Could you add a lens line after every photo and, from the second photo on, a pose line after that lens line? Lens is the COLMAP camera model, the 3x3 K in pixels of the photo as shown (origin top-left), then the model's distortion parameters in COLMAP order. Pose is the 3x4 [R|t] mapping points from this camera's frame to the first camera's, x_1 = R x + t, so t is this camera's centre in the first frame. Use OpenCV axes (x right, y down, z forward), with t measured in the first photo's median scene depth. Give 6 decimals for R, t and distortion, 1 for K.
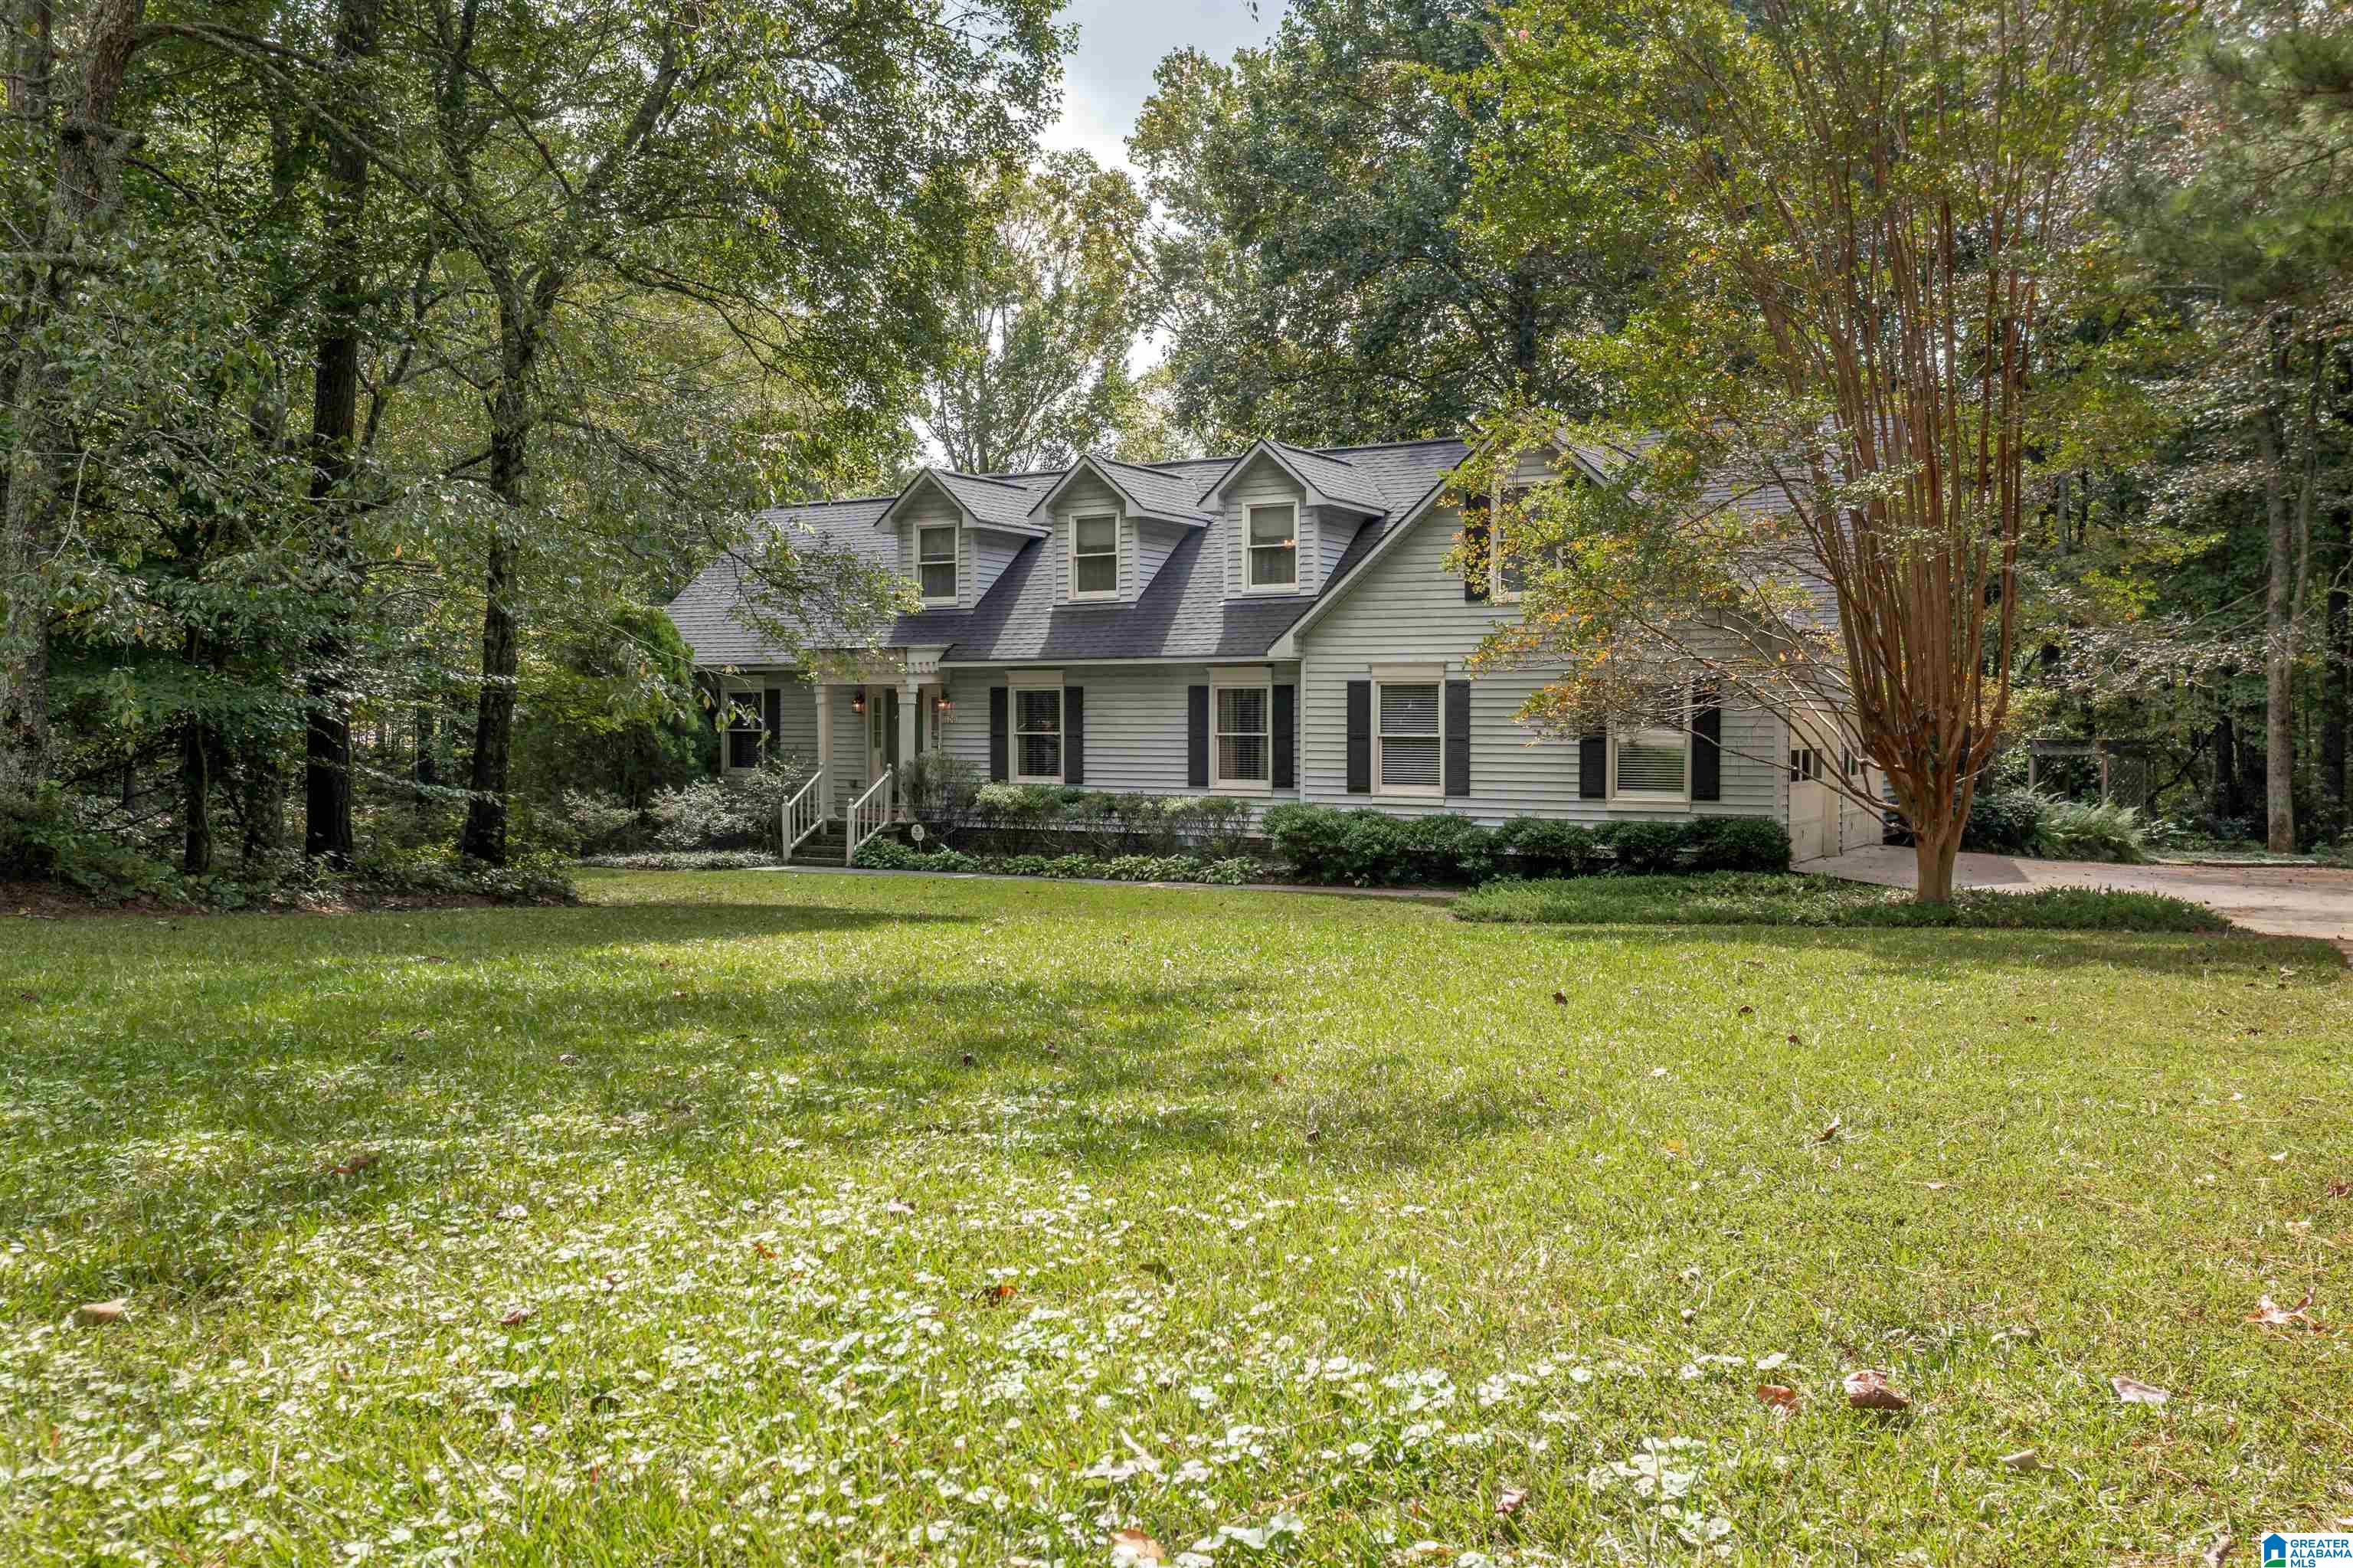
lens RADIAL K [[1938.1, 0, 1176.5], [0, 1938.1, 784.0], [0, 0, 1]] dist [-0.222492, 0.000315]
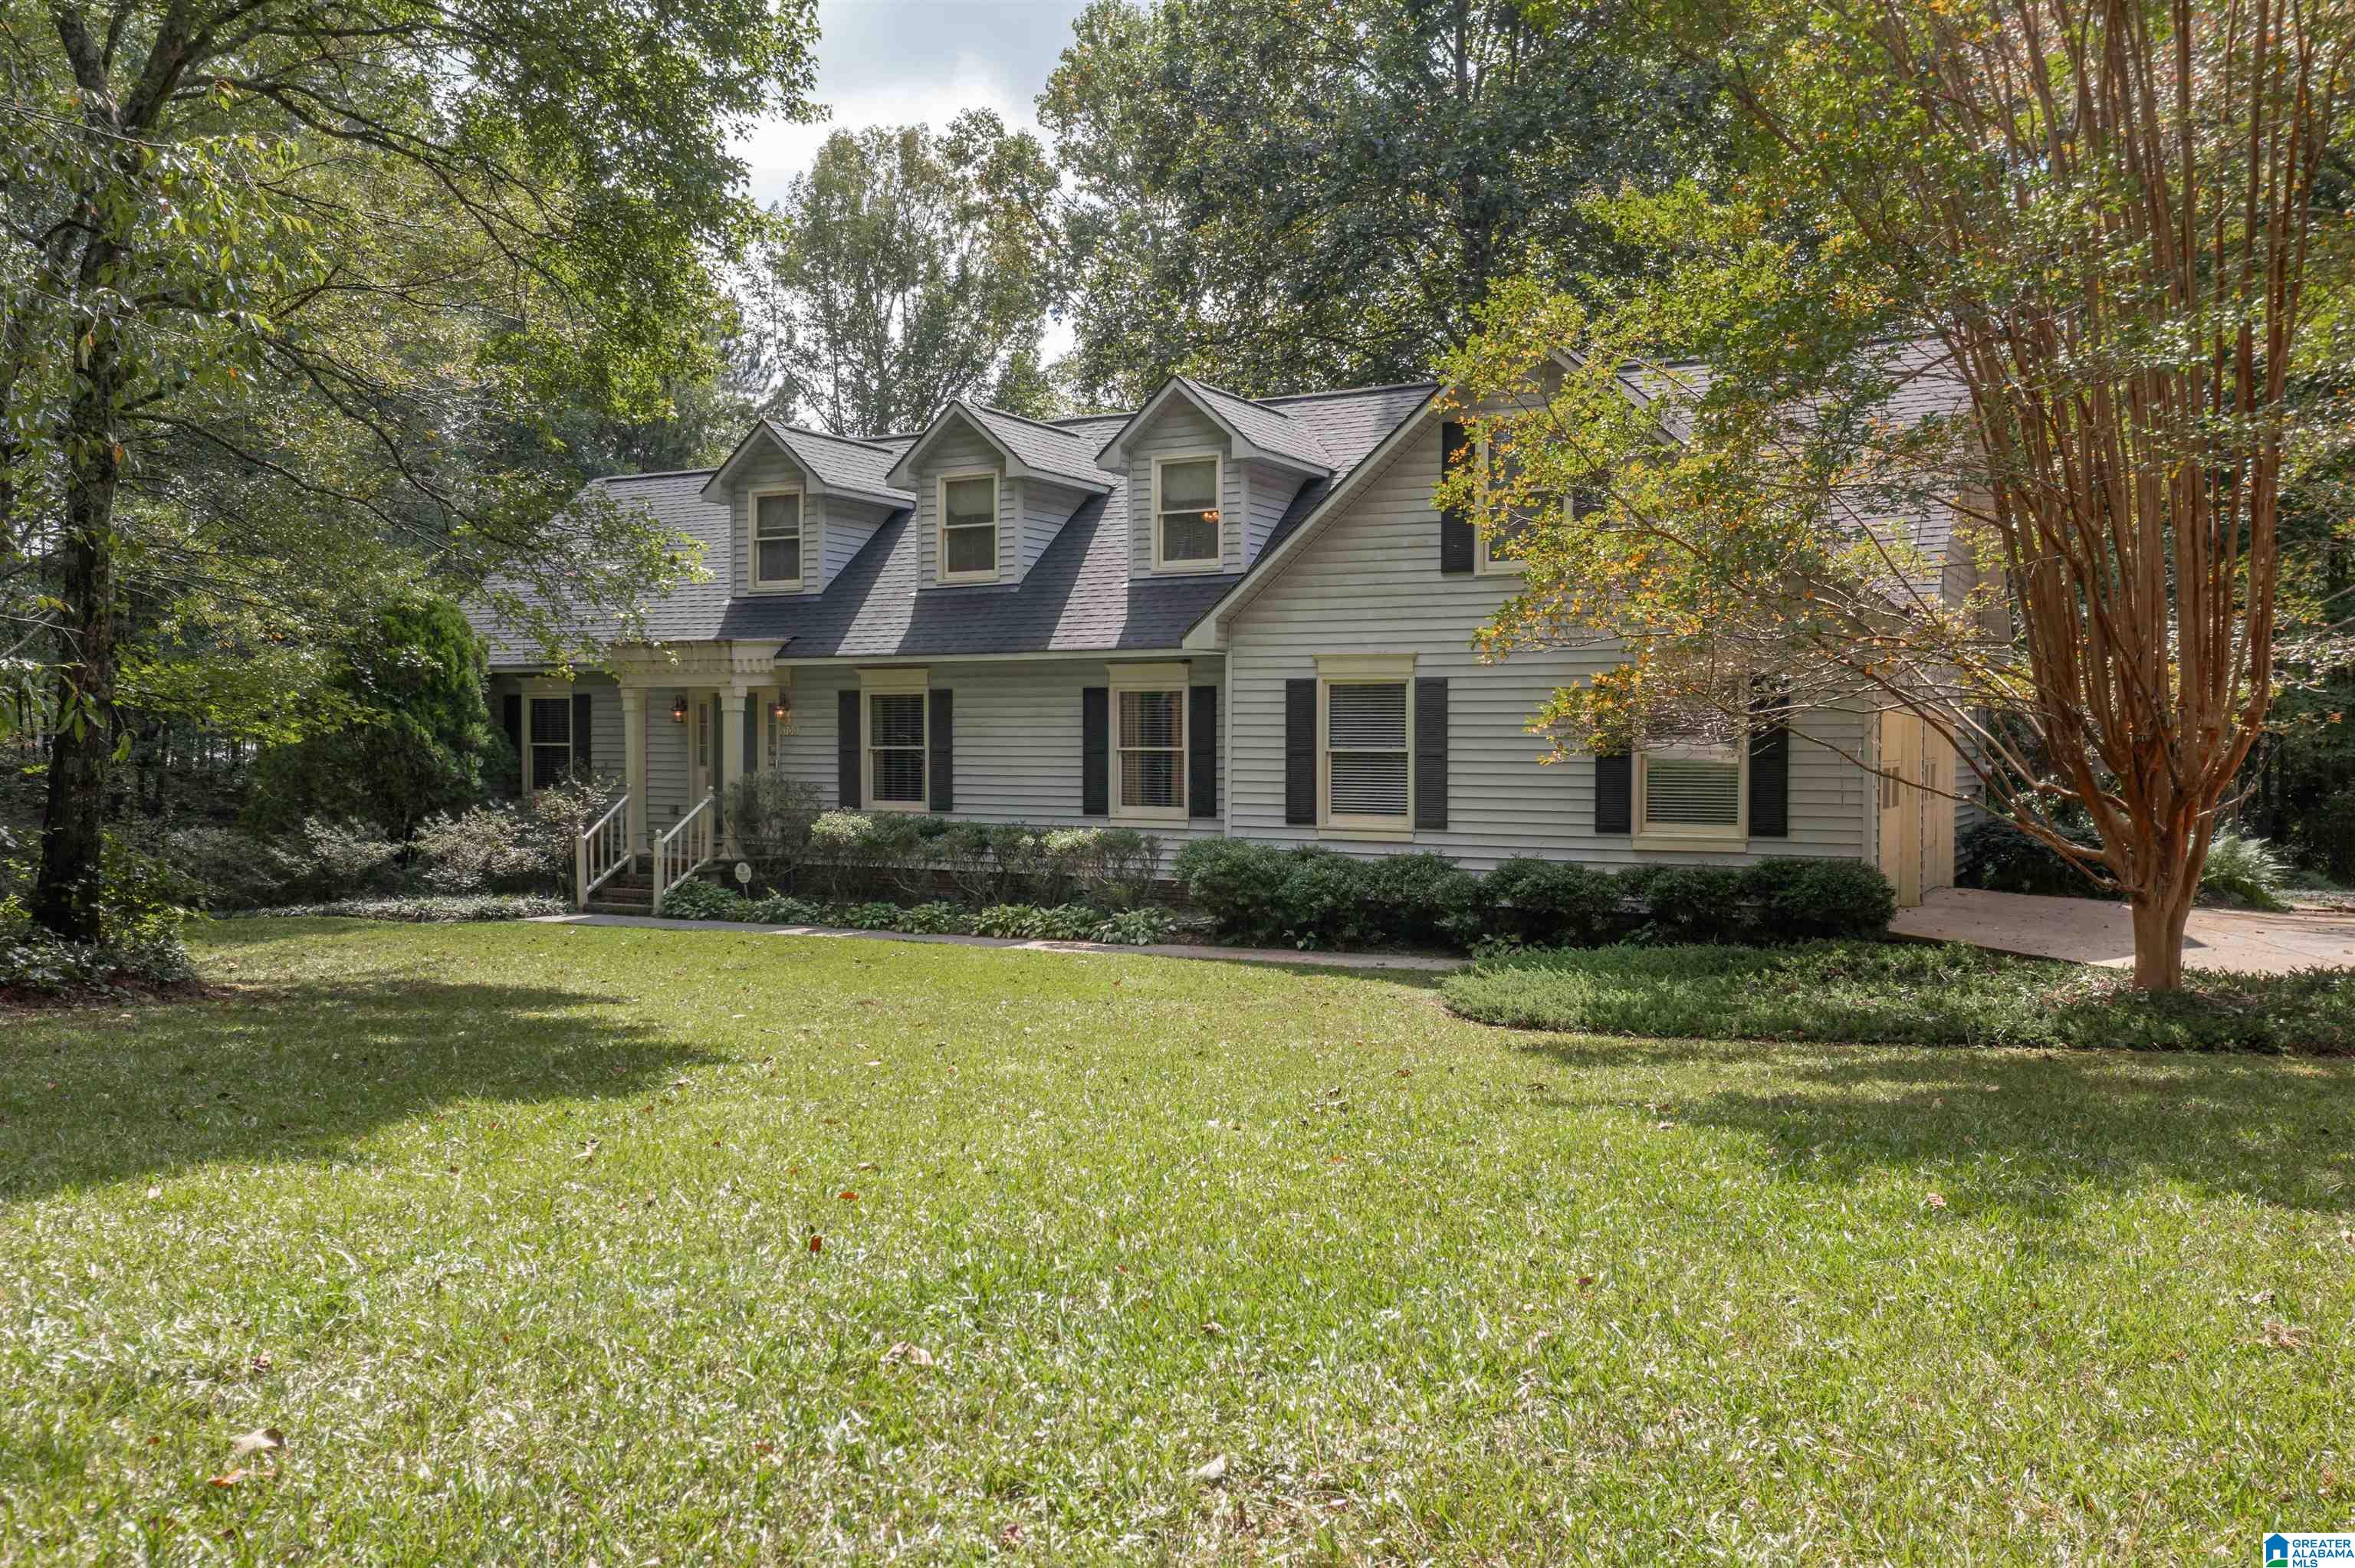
lens RADIAL K [[1939.3, 0, 1177.5], [0, 1939.3, 784.0], [0, 0, 1]] dist [-0.222492, 0.000315]
pose [[0.999150, 0.000035, 0.041214, 0.011926], [0.000335, 0.999960, -0.008962, -0.004228], [-0.041213, 0.008968, 0.999110, 0.205244]]
